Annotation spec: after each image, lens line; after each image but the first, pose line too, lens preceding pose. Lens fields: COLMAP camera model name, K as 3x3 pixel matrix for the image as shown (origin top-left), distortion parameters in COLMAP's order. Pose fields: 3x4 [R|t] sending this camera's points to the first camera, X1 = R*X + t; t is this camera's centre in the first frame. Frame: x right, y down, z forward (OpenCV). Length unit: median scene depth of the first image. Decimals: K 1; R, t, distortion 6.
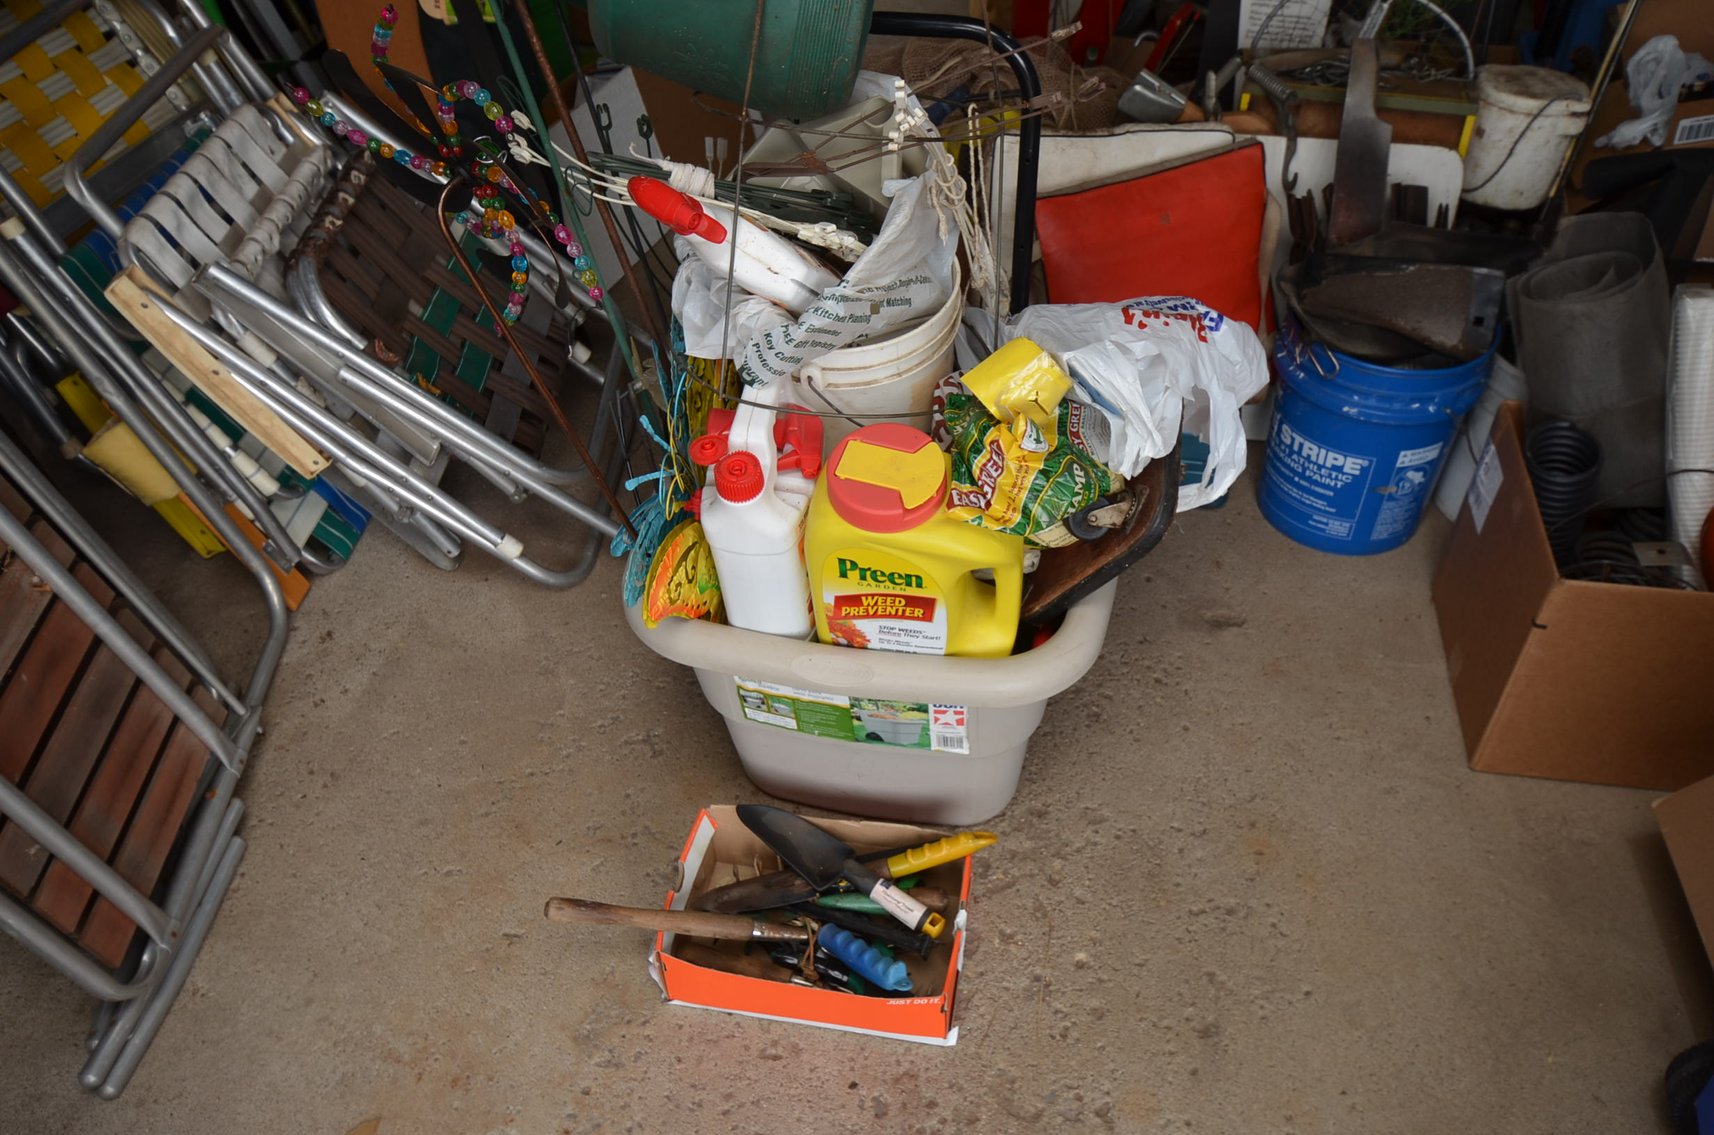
lens RADIAL K [[1285.8, 0, 864.8], [0, 1285.8, 577.2], [0, 0, 1]] dist [0.016369, -0.011371]
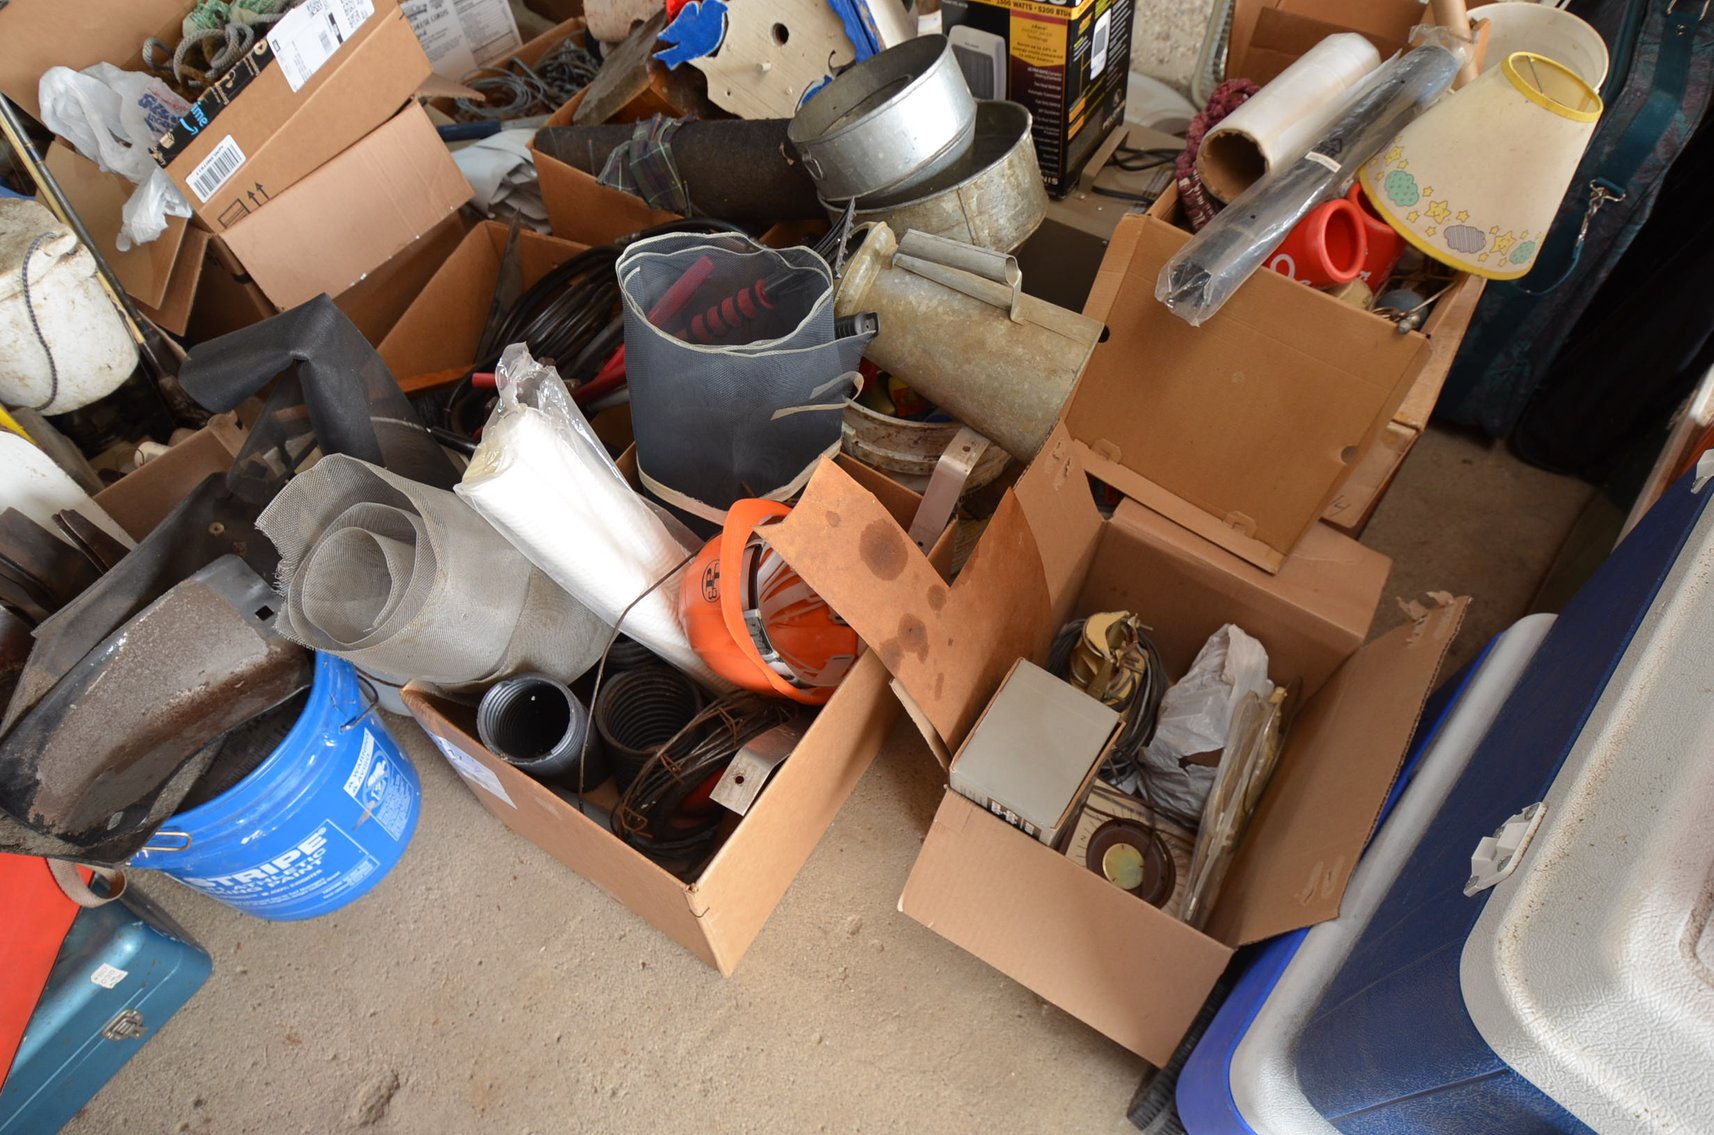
lens RADIAL K [[1073.9, 0, 864.7], [0, 1073.9, 574.7], [0, 0, 1]] dist [0.018147, -0.024584]
pose [[0.376541, -0.762728, 0.525798, 0.291013], [0.613738, 0.630532, 0.475138, -0.275124], [-0.693933, 0.143793, 0.705536, 0.338416]]
